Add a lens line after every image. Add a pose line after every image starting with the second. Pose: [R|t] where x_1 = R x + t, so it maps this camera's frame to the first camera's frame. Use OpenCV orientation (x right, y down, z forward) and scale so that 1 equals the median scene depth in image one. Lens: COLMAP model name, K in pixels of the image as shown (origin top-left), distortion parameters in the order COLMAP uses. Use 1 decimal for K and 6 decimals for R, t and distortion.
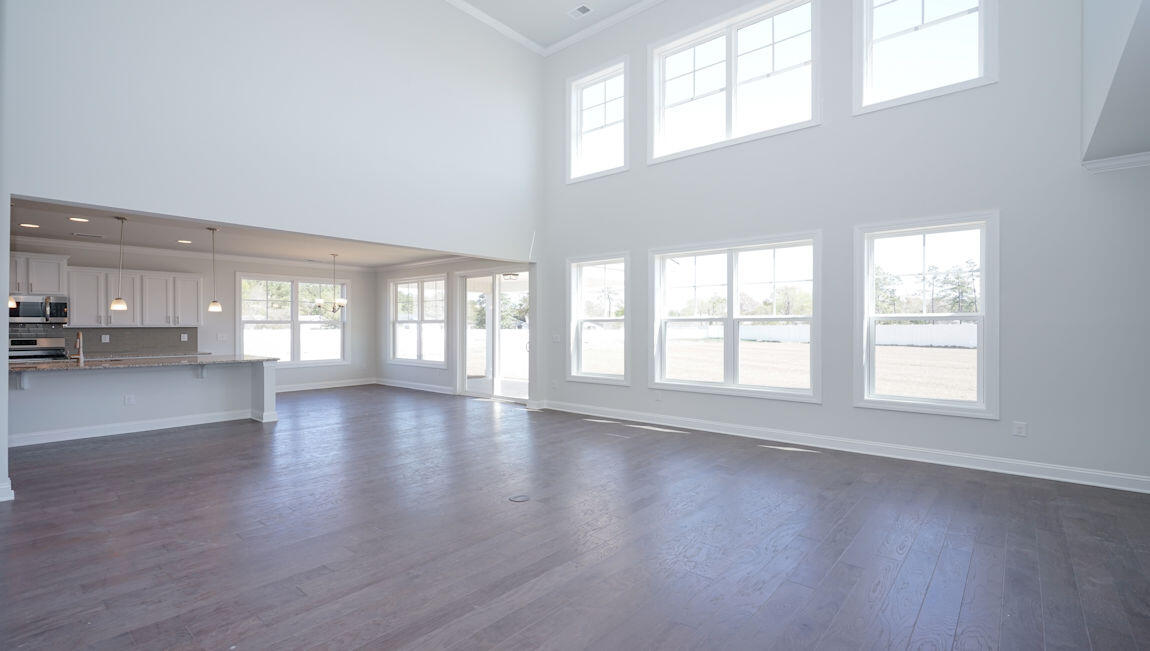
lens RADIAL K [[519.2, 0, 572.0], [0, 519.2, 324.6], [0, 0, 1]] dist [-0.007787, 0.003179]
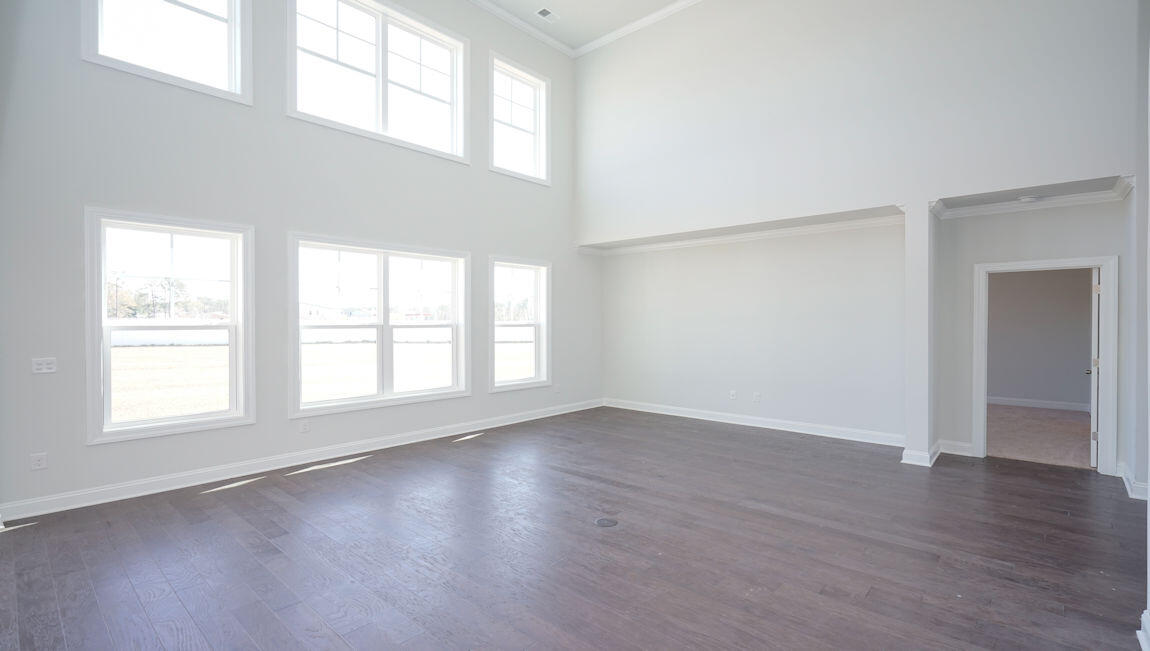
lens RADIAL K [[519.2, 0, 578.5], [0, 519.2, 325.6], [0, 0, 1]] dist [-0.007787, 0.003179]
pose [[0.015492, -0.009964, 0.999830, -0.645634], [-0.005847, 0.999932, 0.010056, -0.022385], [-0.999863, -0.006002, 0.015433, 0.637505]]
